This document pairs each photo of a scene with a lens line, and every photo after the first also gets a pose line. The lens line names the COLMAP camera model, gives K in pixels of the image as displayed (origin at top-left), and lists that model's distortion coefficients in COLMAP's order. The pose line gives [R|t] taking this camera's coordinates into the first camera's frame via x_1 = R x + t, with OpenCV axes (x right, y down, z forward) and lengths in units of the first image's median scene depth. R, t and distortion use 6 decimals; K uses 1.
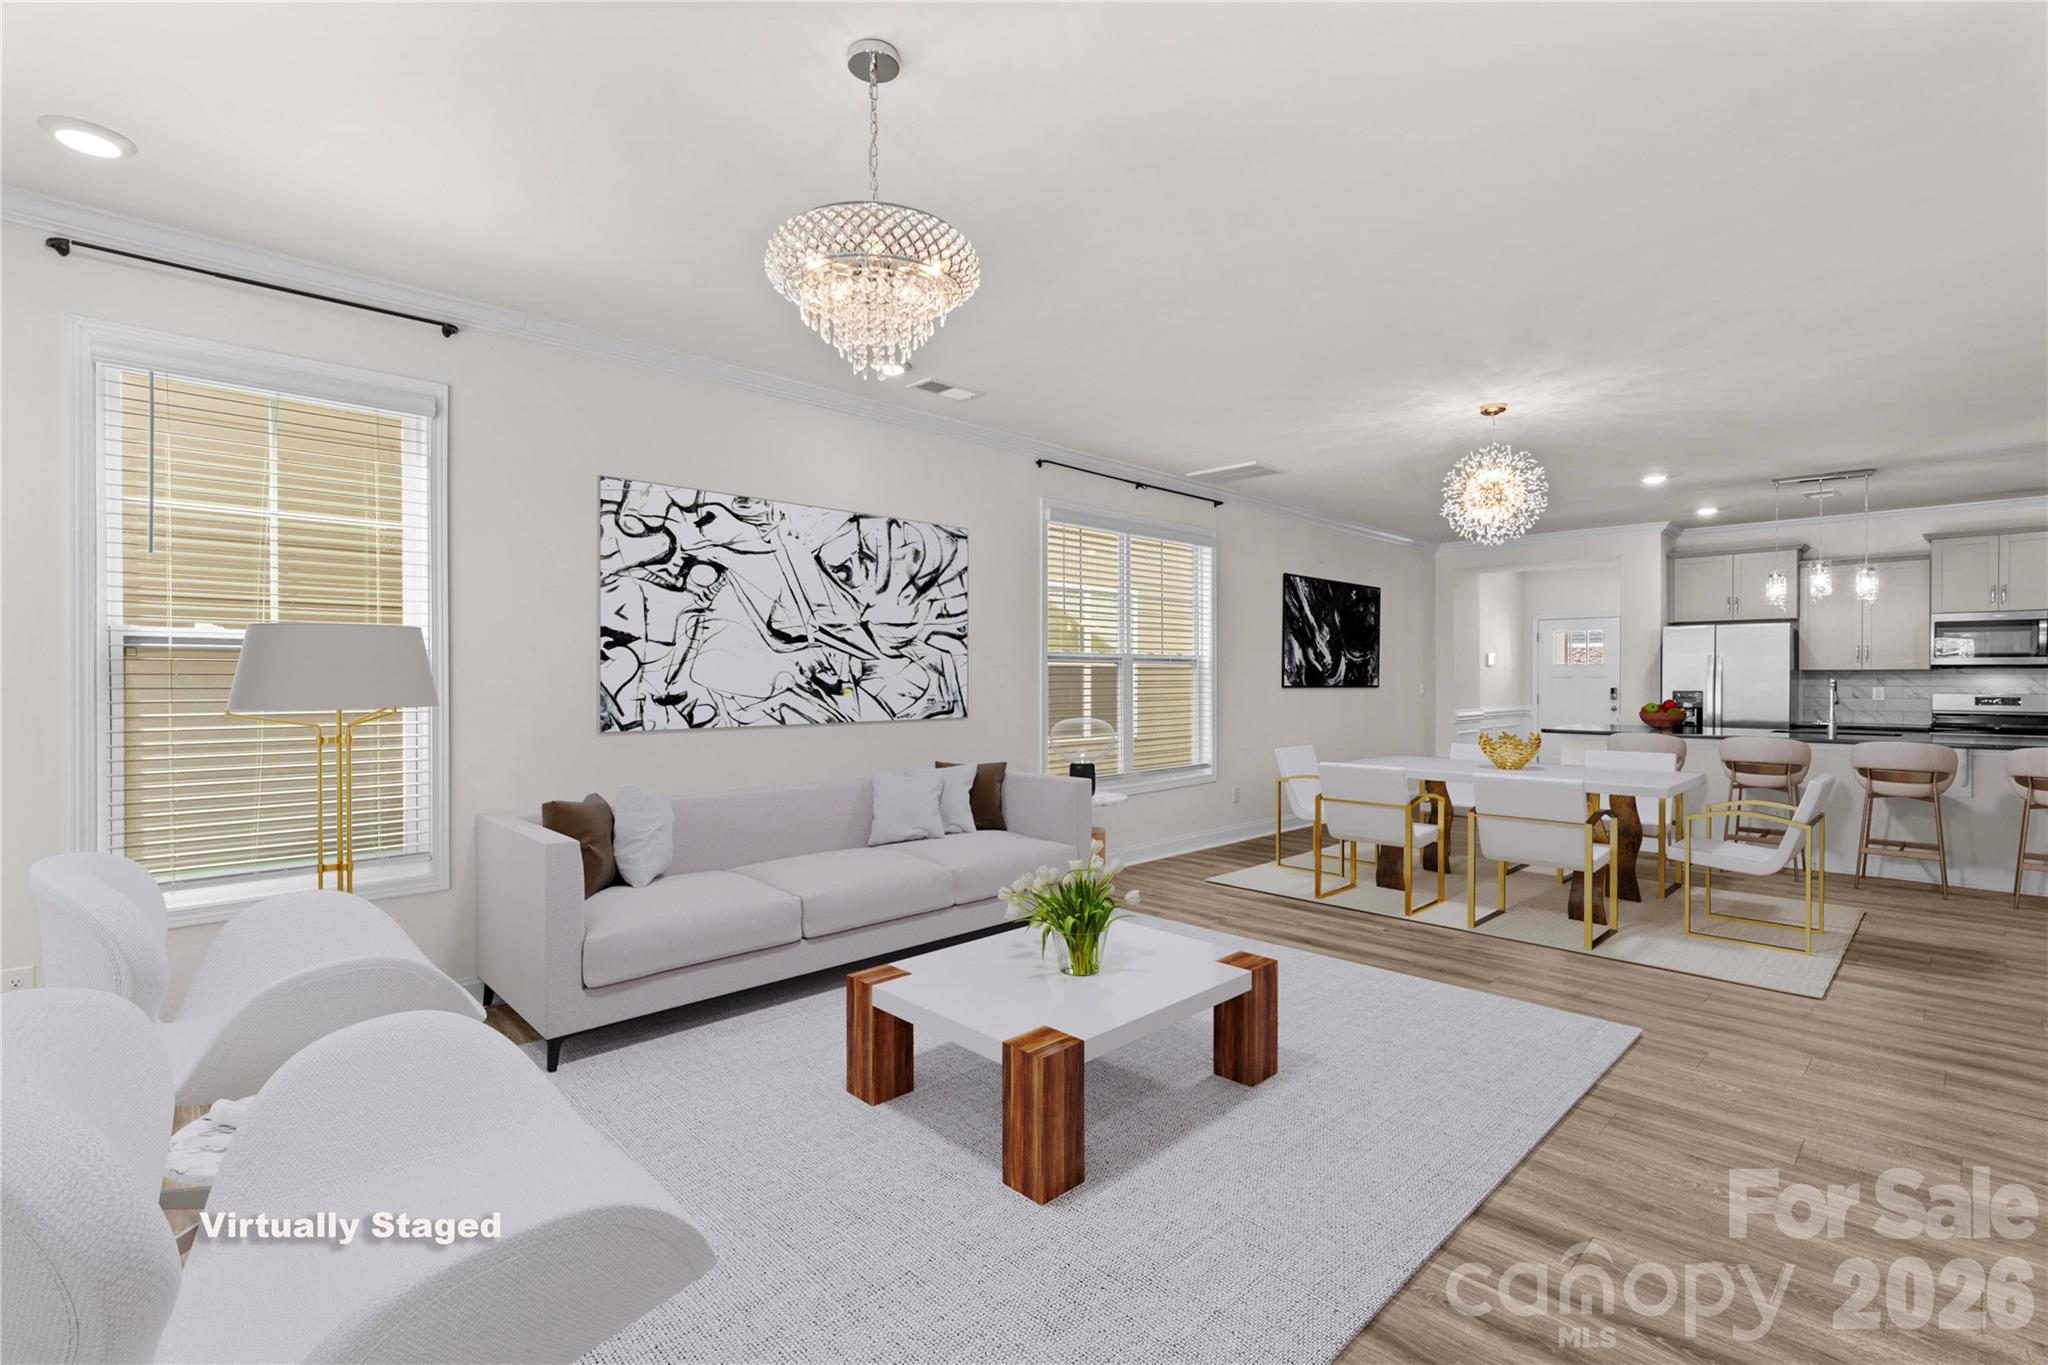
lens RADIAL K [[941.0, 0, 1021.8], [0, 941.0, 695.8], [0, 0, 1]] dist [0.001656, 0.000882]
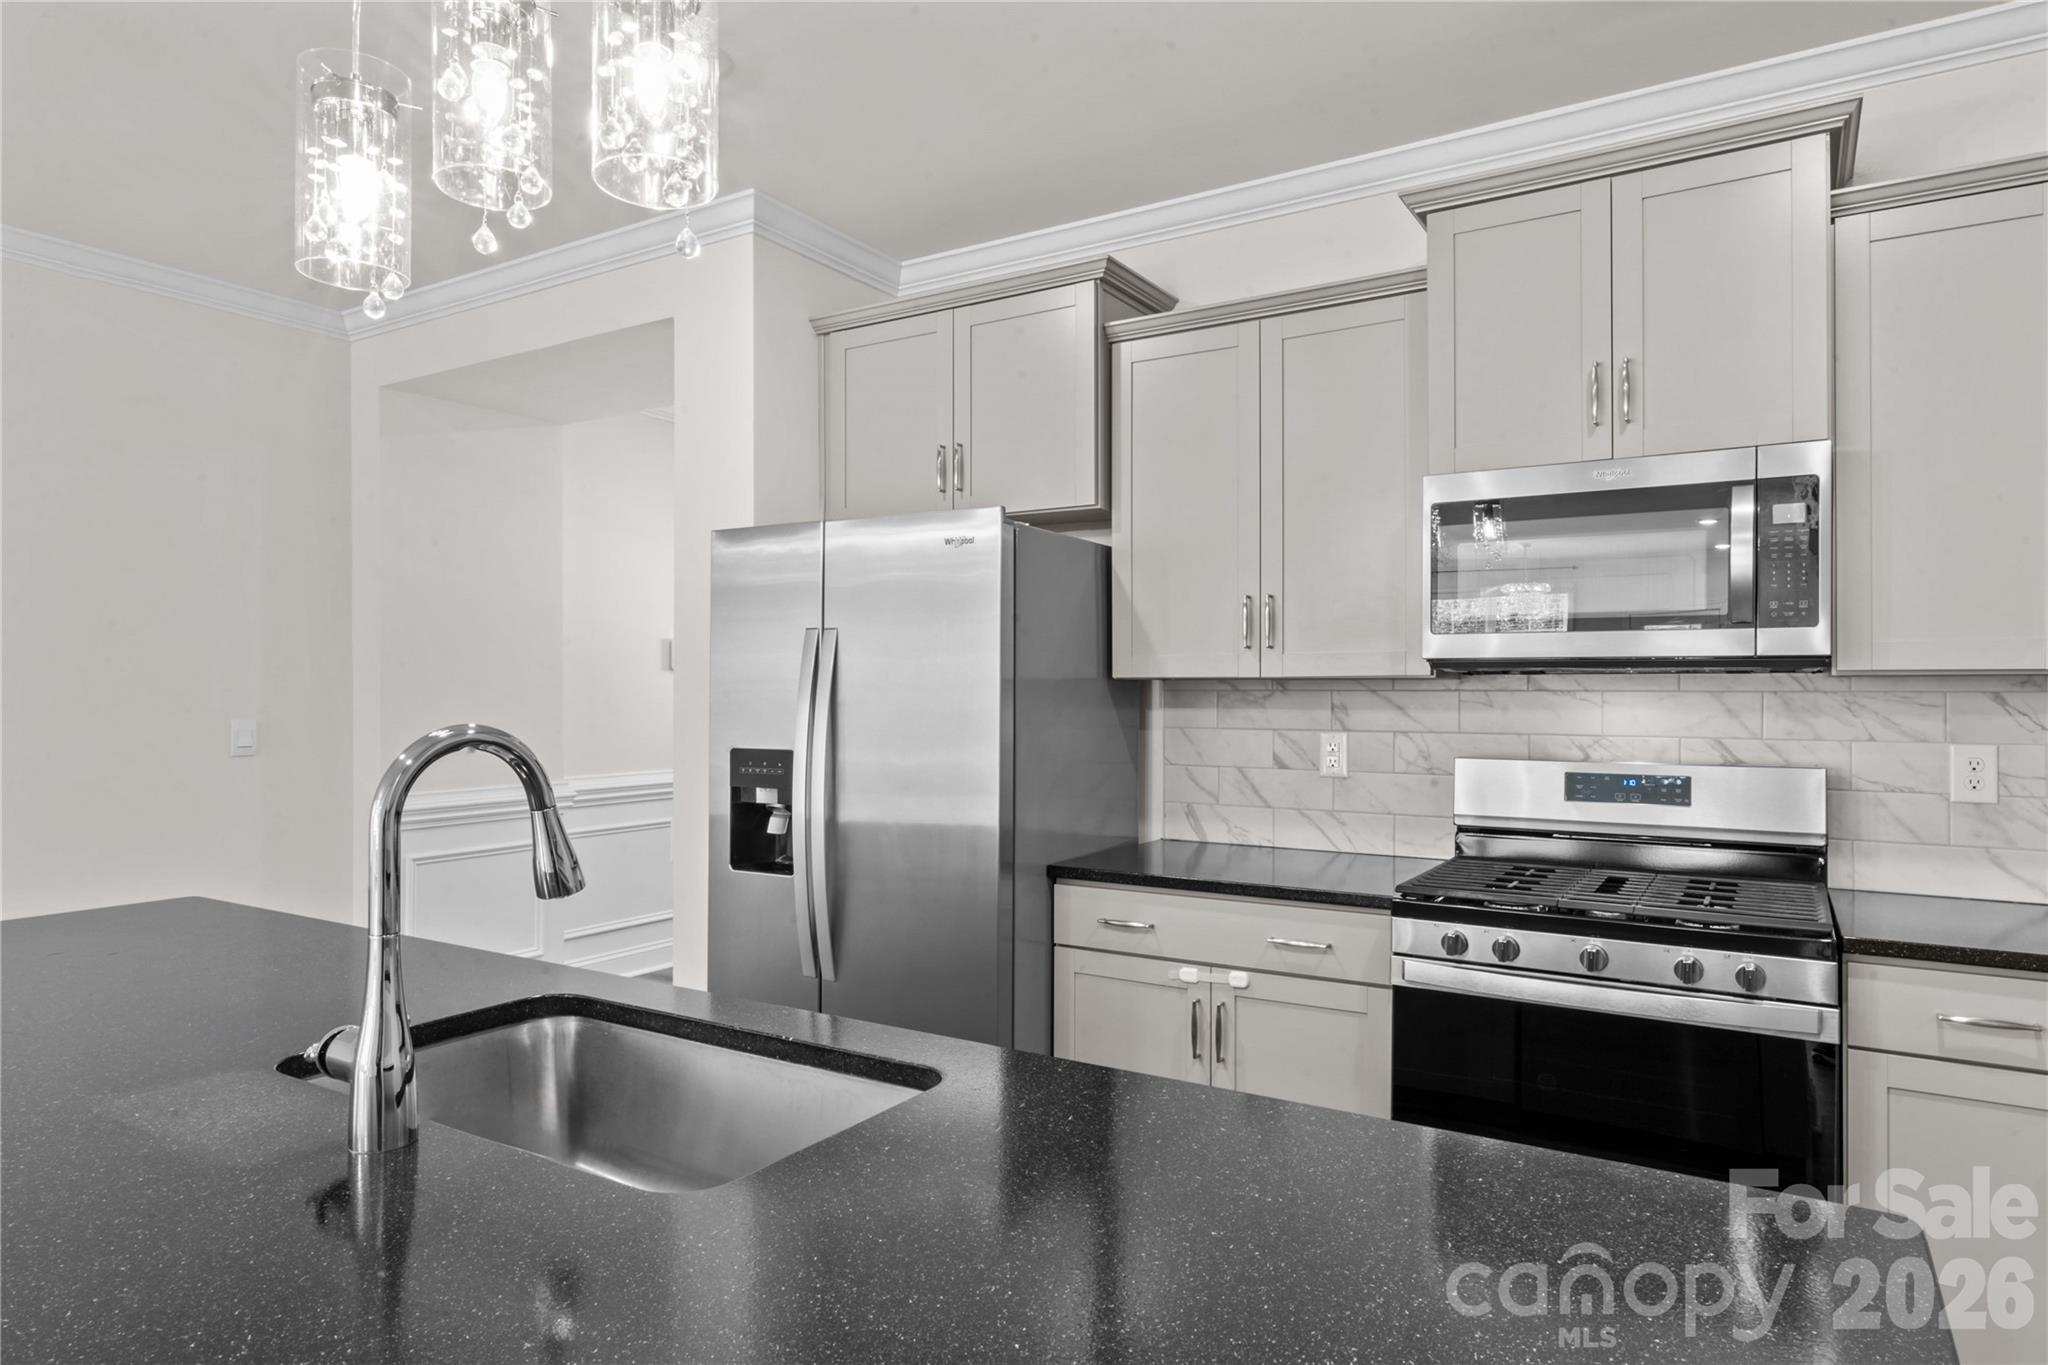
lens RADIAL K [[1197.0, 0, 1024.3], [0, 1197.0, 668.7], [0, 0, 1]] dist [0.004635, 0.000876]
pose [[0.972721, 0.004597, 0.231933, 0.755768], [0.003406, 0.999413, -0.034092, -0.018190], [-0.231953, 0.033951, 0.972134, 0.674885]]
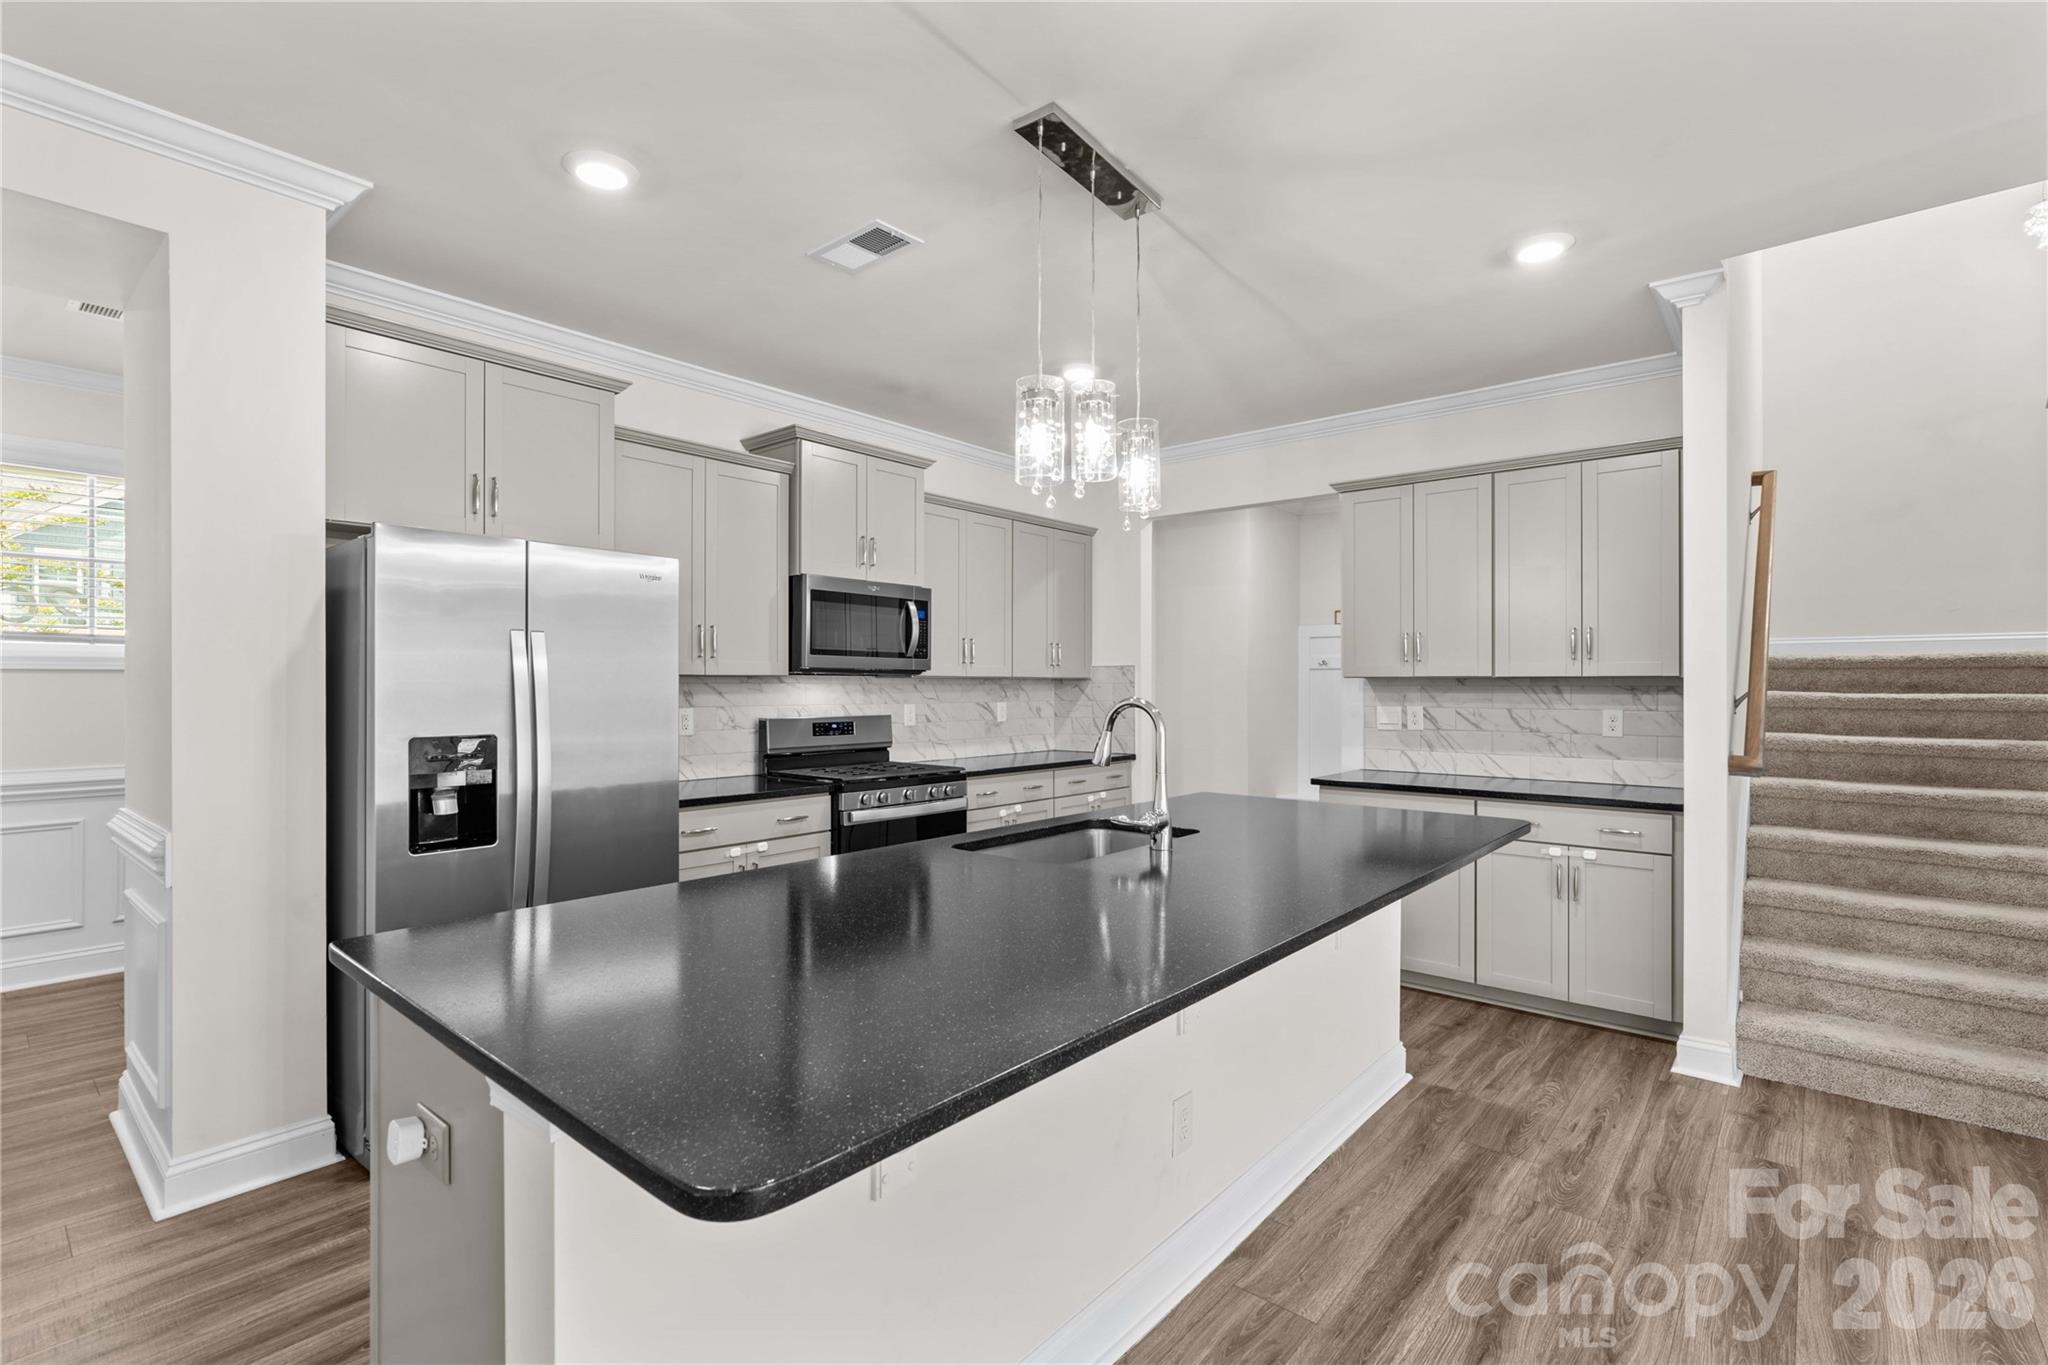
lens RADIAL K [[941.0, 0, 1034.4], [0, 941.0, 681.4], [0, 0, 1]] dist [0.001656, 0.000882]
pose [[-0.089397, 0.001232, 0.995995, 0.406553], [0.012768, 0.999918, -0.000091, -0.022668], [-0.995914, 0.012709, -0.089405, 0.903429]]
